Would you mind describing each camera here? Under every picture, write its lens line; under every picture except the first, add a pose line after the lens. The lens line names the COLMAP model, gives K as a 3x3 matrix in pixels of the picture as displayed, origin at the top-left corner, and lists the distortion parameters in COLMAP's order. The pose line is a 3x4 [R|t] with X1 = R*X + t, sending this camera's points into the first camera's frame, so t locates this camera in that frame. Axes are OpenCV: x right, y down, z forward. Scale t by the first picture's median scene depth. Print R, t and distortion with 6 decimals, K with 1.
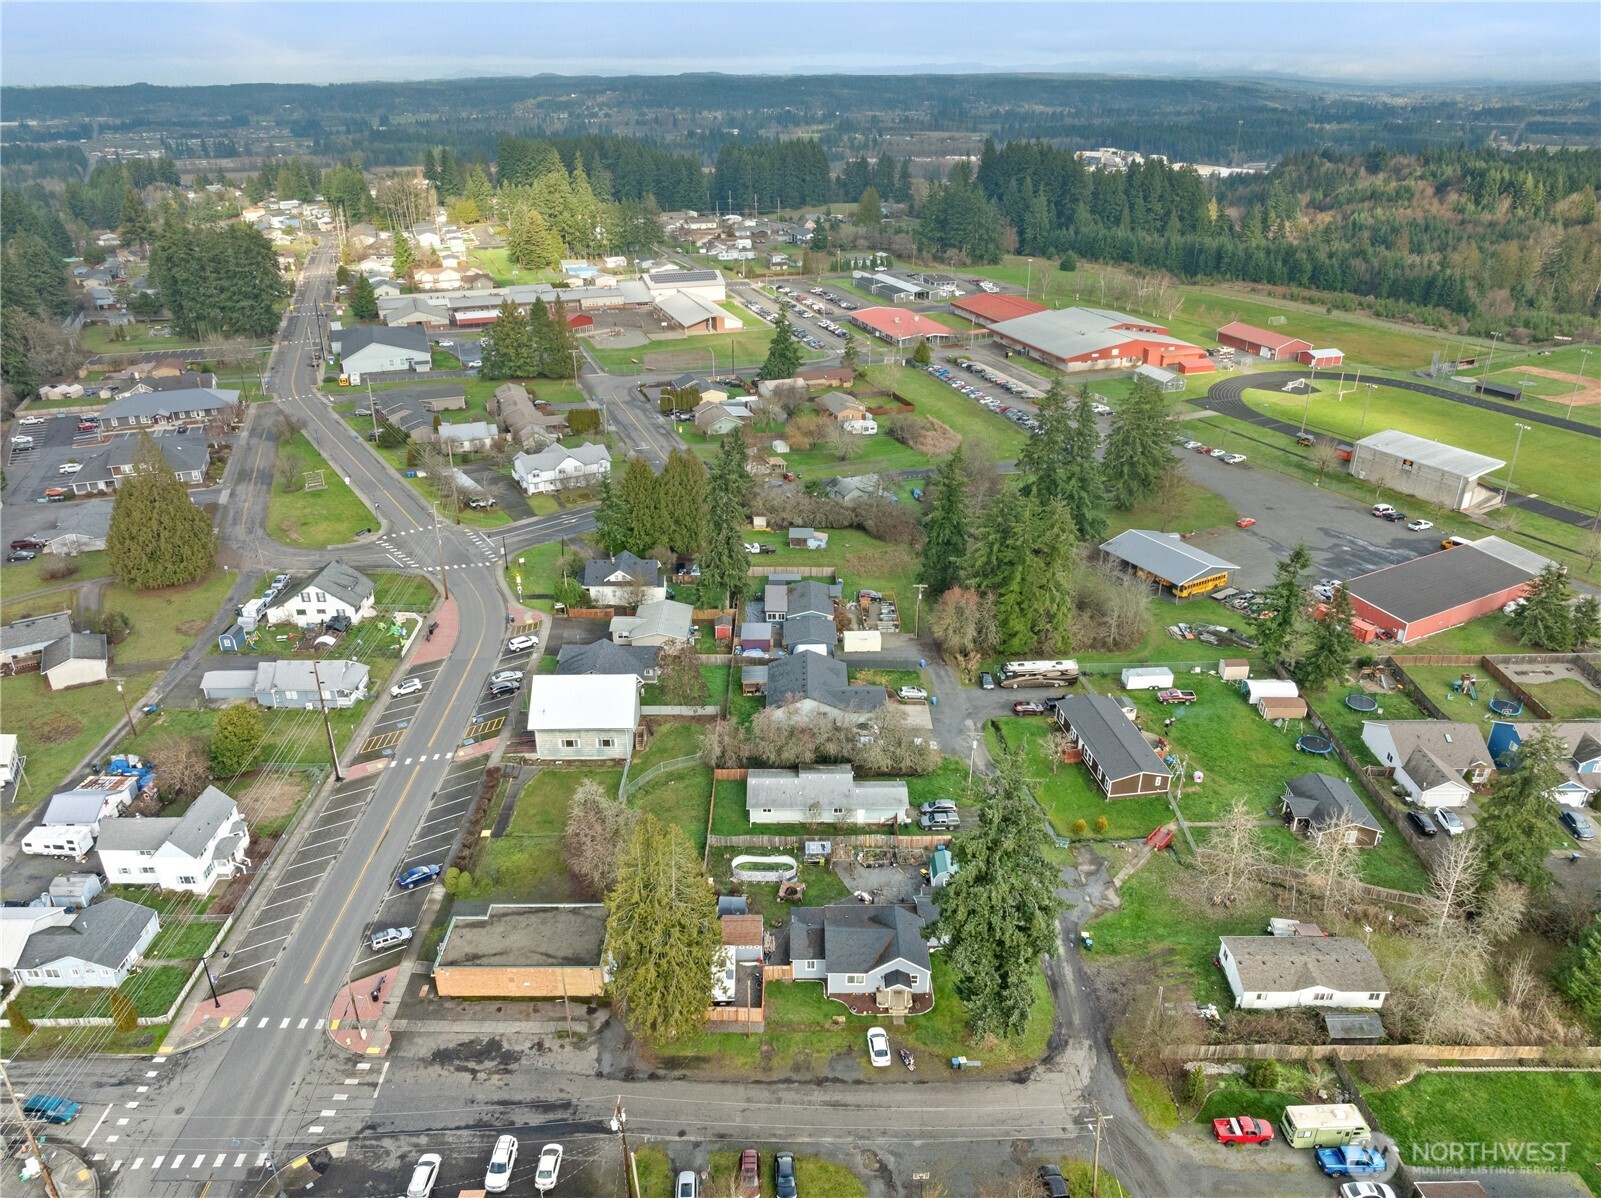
lens RADIAL K [[1120.6, 0, 806.4], [0, 1120.6, 597.2], [0, 0, 1]] dist [-0.037563, -0.004852]
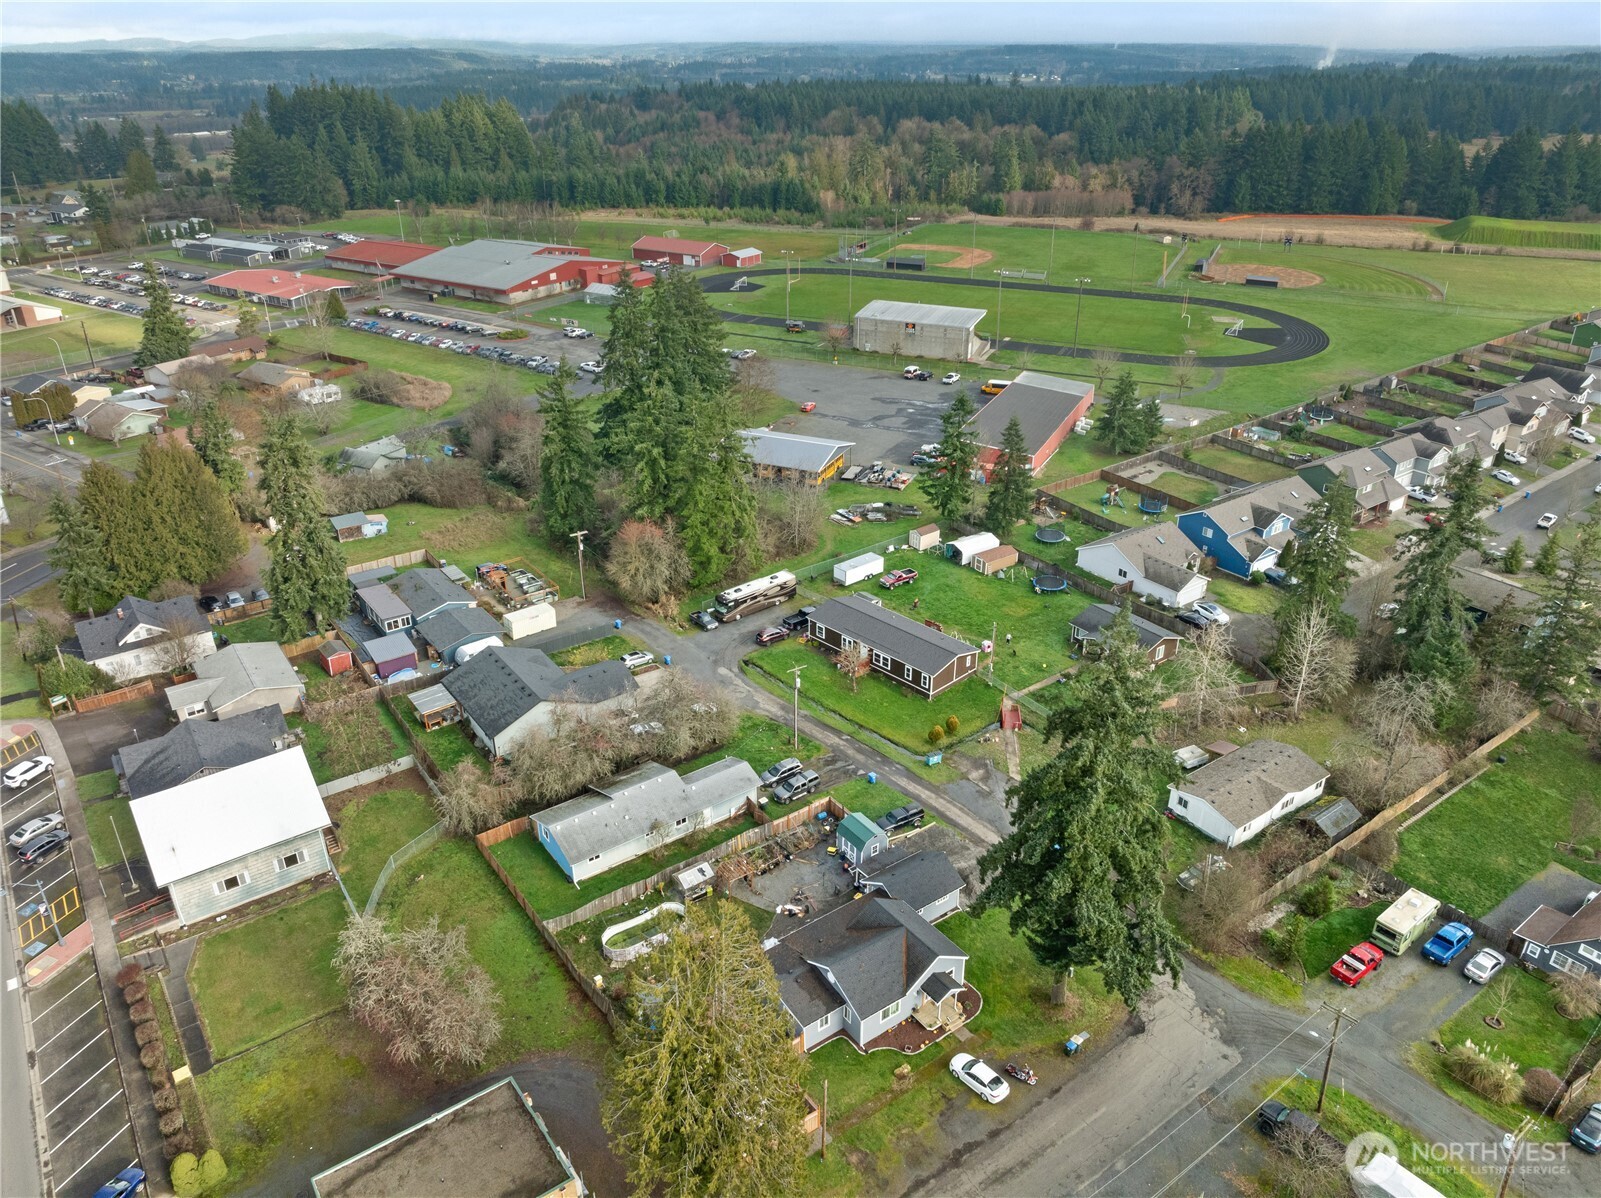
lens RADIAL K [[1120.6, 0, 806.4], [0, 1120.6, 597.2], [0, 0, 1]] dist [-0.037563, -0.004852]
pose [[0.811532, -0.263590, 0.521475, -0.223790], [0.251720, 0.963117, 0.095094, -0.001845], [-0.527308, 0.054094, 0.847951, 0.283445]]
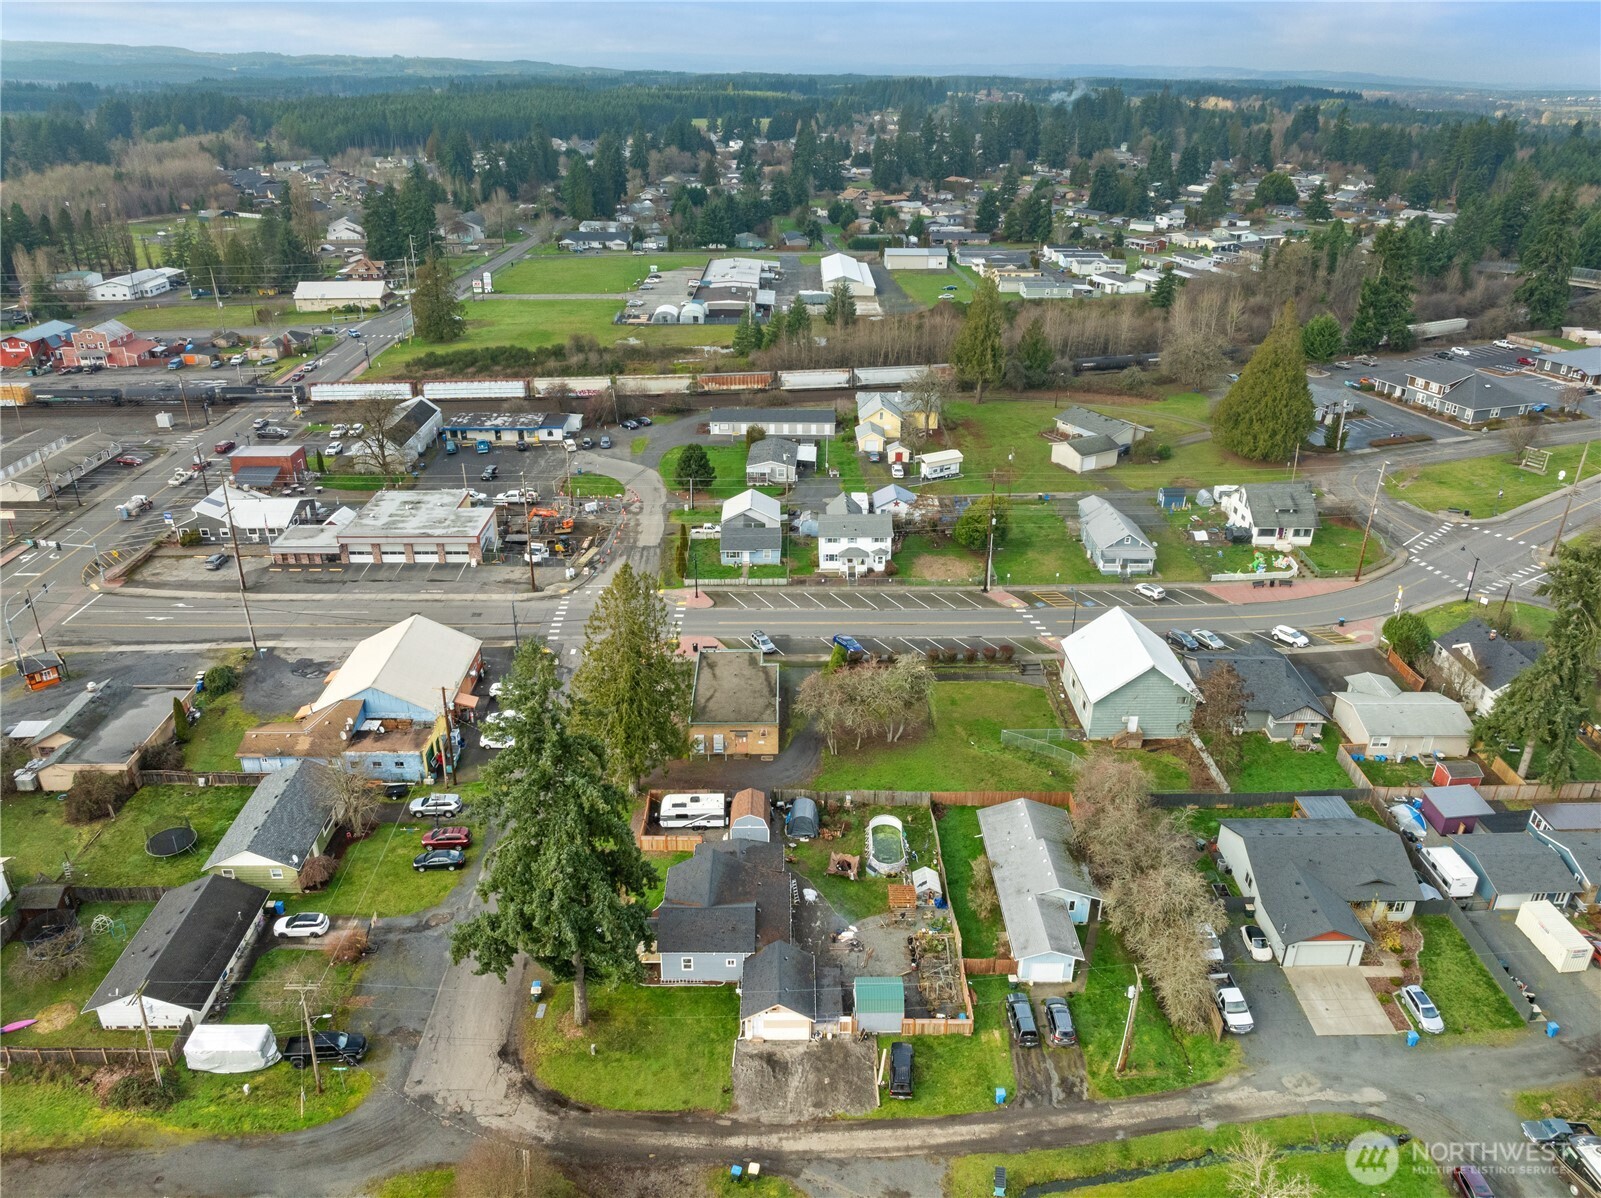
lens RADIAL K [[1140.3, 0, 806.0], [0, 1140.3, 598.7], [0, 0, 1]] dist [-0.042131, 0.010067]
pose [[0.005877, 0.427619, -0.903940, 0.525260], [-0.432203, 0.816249, 0.383325, -0.160700], [0.901757, 0.388433, 0.189615, 0.604403]]
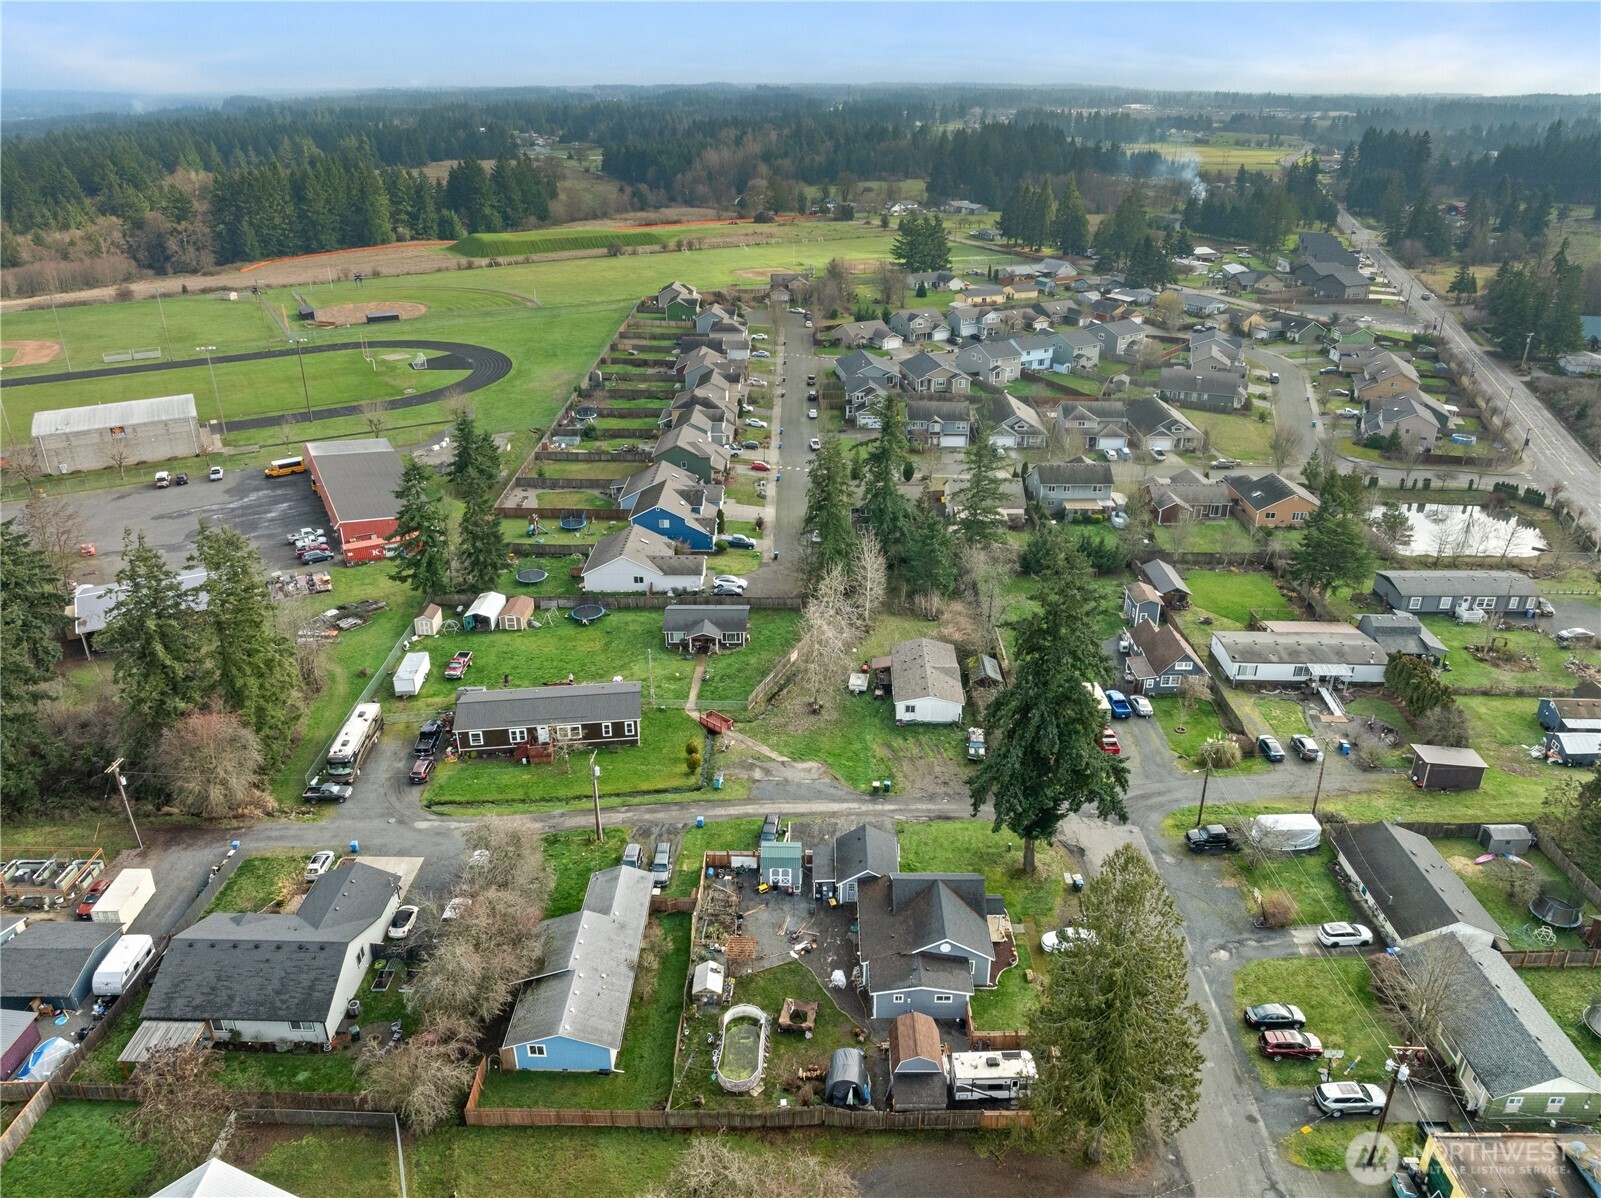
lens RADIAL K [[1120.6, 0, 806.4], [0, 1120.6, 597.2], [0, 0, 1]] dist [-0.037563, -0.004852]
pose [[0.019527, -0.419049, 0.907754, -0.427079], [0.425357, 0.825145, 0.371764, -0.162865], [-0.904815, 0.378859, 0.194358, 0.621643]]
